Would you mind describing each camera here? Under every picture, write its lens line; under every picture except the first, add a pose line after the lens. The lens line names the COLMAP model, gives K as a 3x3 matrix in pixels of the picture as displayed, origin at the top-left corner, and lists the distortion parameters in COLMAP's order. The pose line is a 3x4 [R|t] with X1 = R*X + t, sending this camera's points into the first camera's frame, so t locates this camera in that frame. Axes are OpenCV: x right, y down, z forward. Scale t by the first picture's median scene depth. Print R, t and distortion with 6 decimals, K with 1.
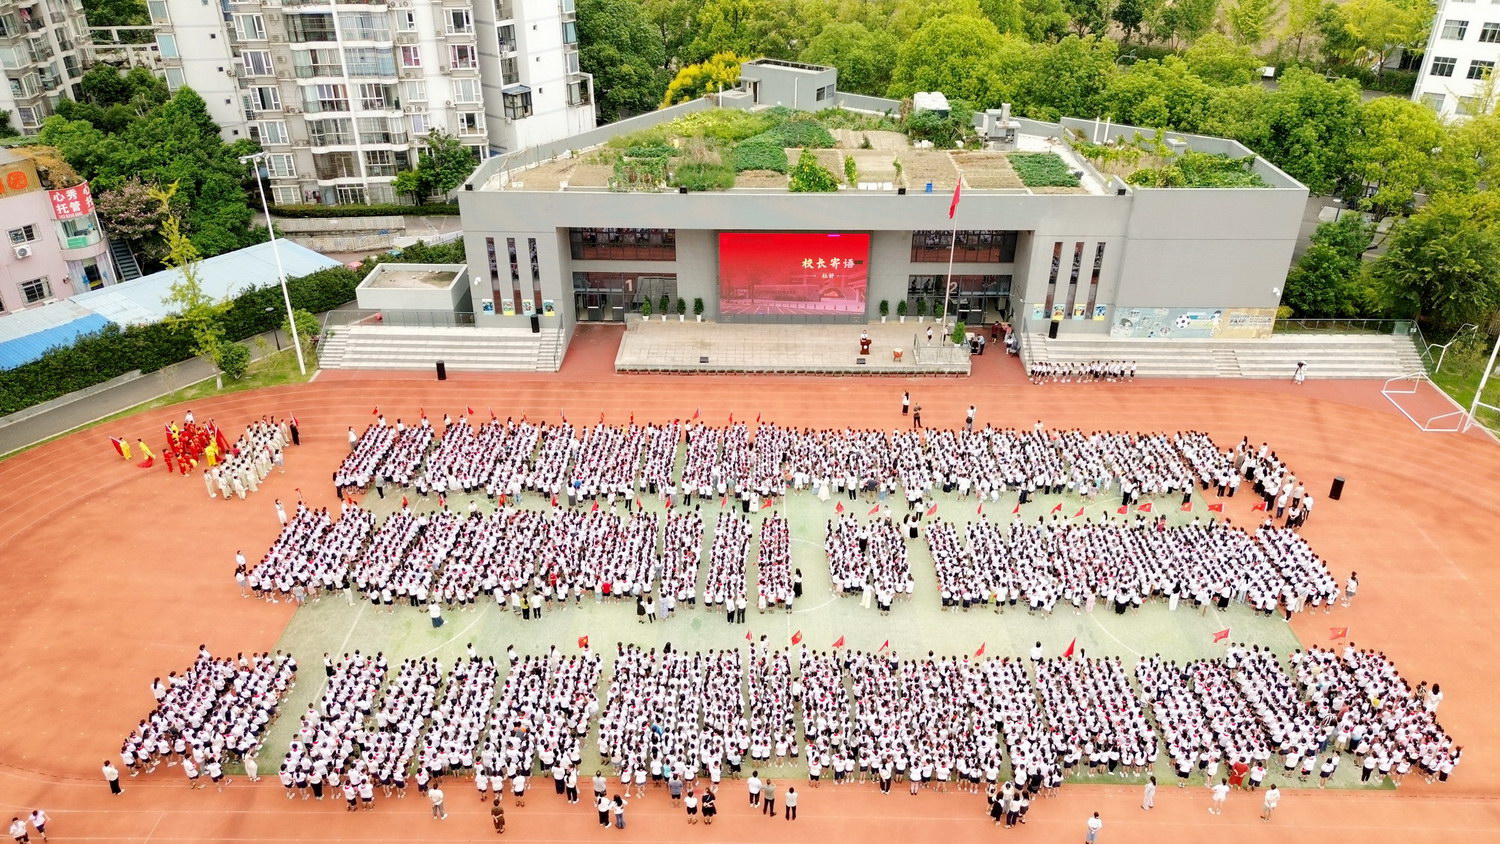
lens RADIAL K [[1047.6, 0, 750.0], [0, 1047.6, 423.0], [0, 0, 1]] dist [0.047187, 0.000610]
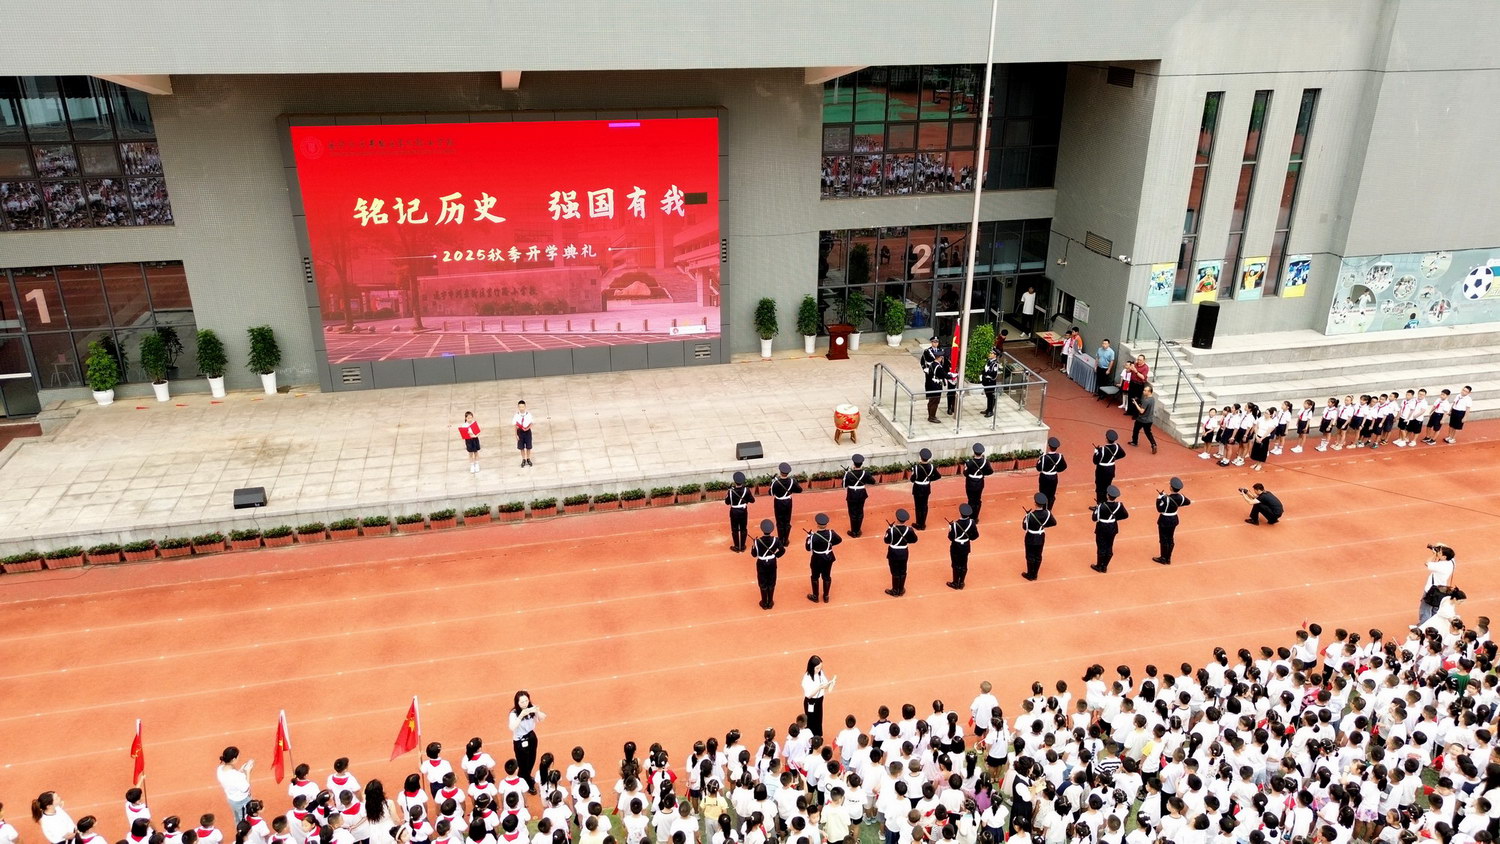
lens RADIAL K [[1047.6, 0, 752.0], [0, 1047.6, 419.2], [0, 0, 1]] dist [0.047187, 0.000610]
pose [[0.969512, -0.092845, 0.226773, 0.029830], [0.118380, 0.987746, -0.101703, -0.033605], [-0.214552, 0.125448, 0.968623, 0.654008]]
